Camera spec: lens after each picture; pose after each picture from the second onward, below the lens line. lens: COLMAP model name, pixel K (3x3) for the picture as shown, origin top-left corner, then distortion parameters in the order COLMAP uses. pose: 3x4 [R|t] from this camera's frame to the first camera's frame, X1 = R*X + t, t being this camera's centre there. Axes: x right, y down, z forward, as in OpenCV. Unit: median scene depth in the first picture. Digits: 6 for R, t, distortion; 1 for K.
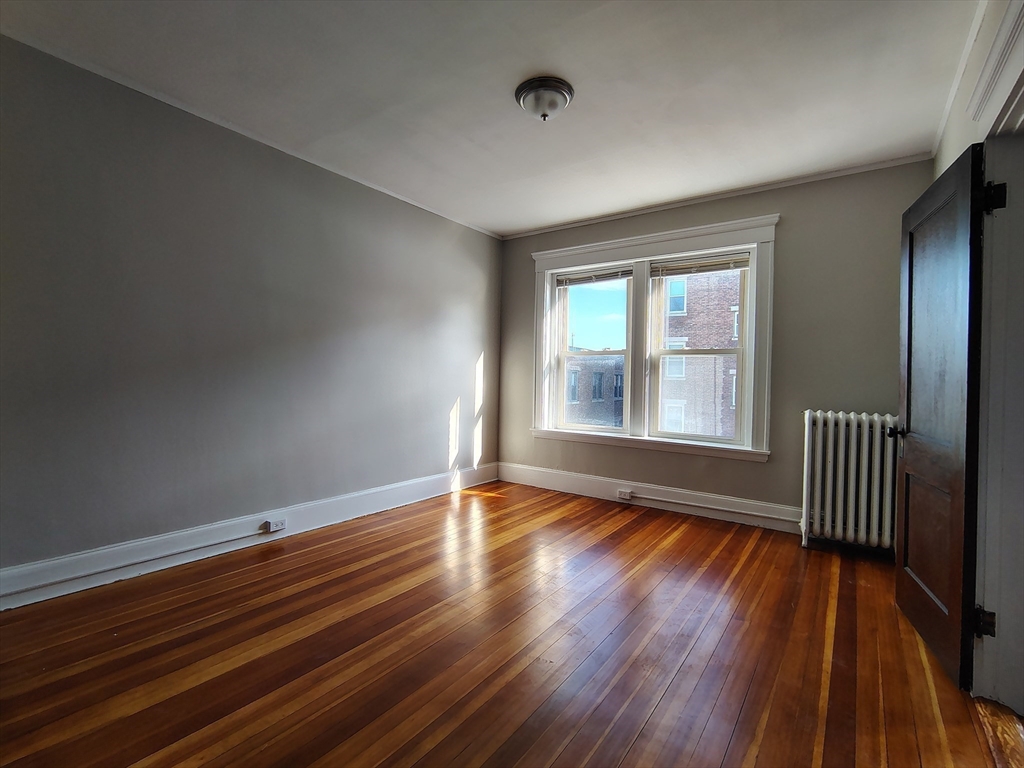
lens RADIAL K [[472.4, 0, 513.8], [0, 472.4, 380.3], [0, 0, 1]] dist [0.002876, 0.000455]
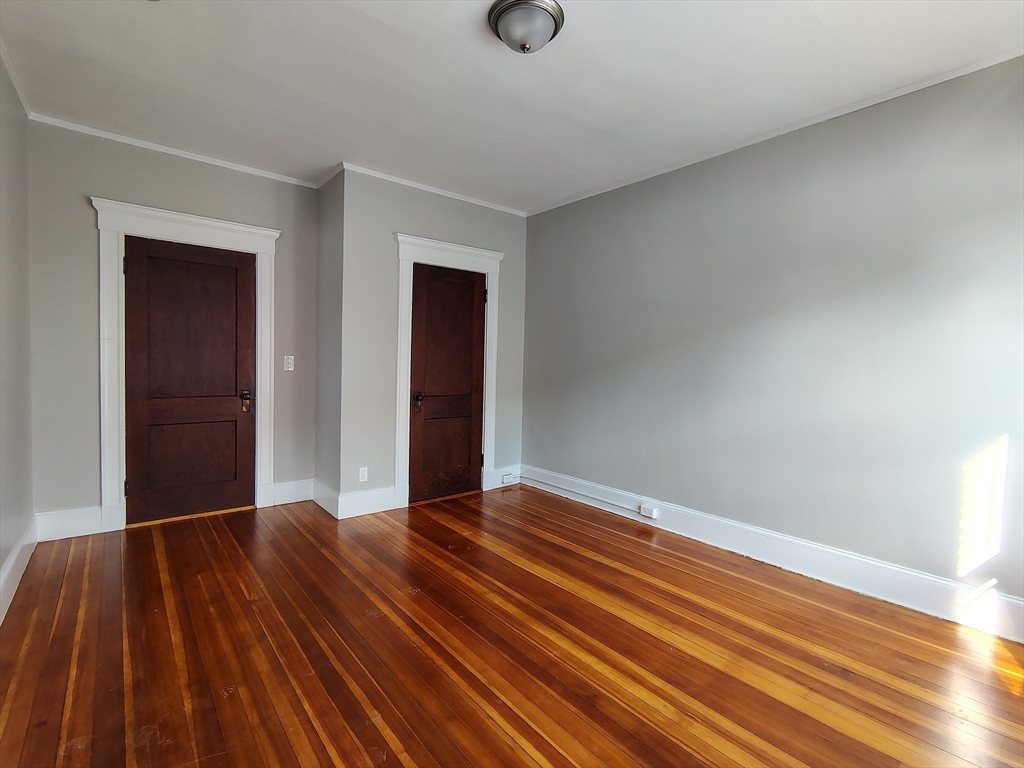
lens RADIAL K [[472.4, 0, 508.7], [0, 472.4, 378.7], [0, 0, 1]] dist [0.002876, 0.000455]
pose [[-0.279815, 0.001452, -0.960053, 0.531544], [-0.025788, 0.999627, 0.009028, -0.010255], [0.959707, 0.027284, -0.279673, 0.779330]]
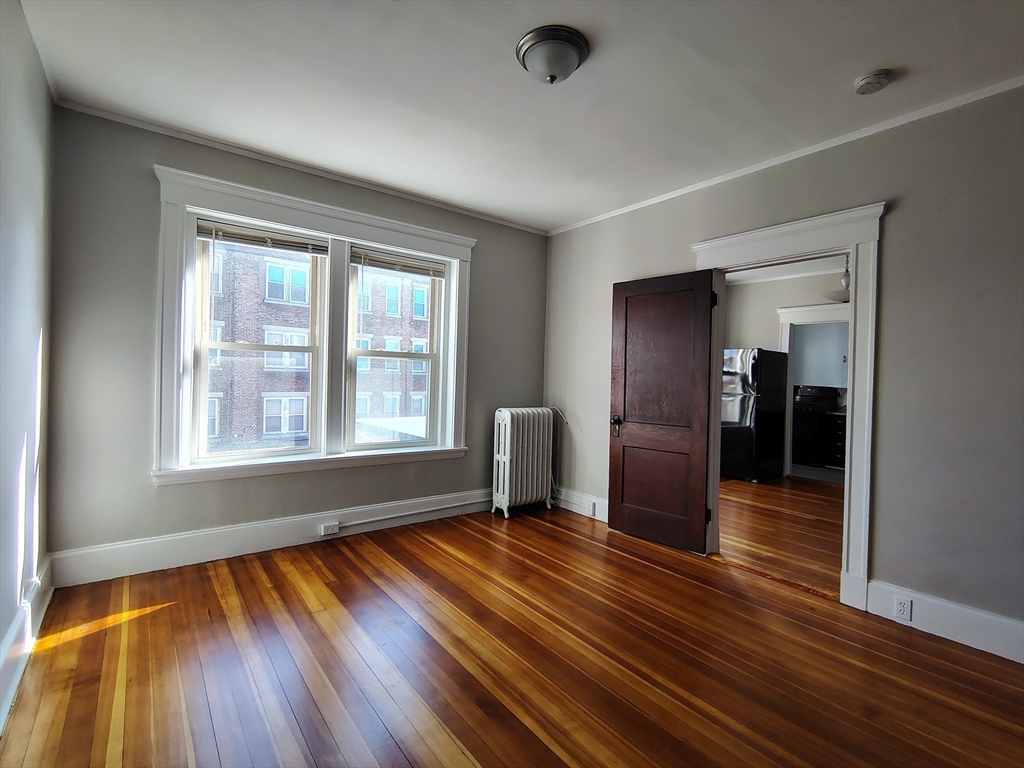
lens RADIAL K [[472.4, 0, 514.1], [0, 472.4, 382.6], [0, 0, 1]] dist [0.002876, 0.000455]
pose [[0.298092, -0.027110, 0.954152, -0.476079], [-0.018147, 0.999255, 0.034061, -0.043072], [-0.954365, -0.027468, 0.297378, 0.516567]]
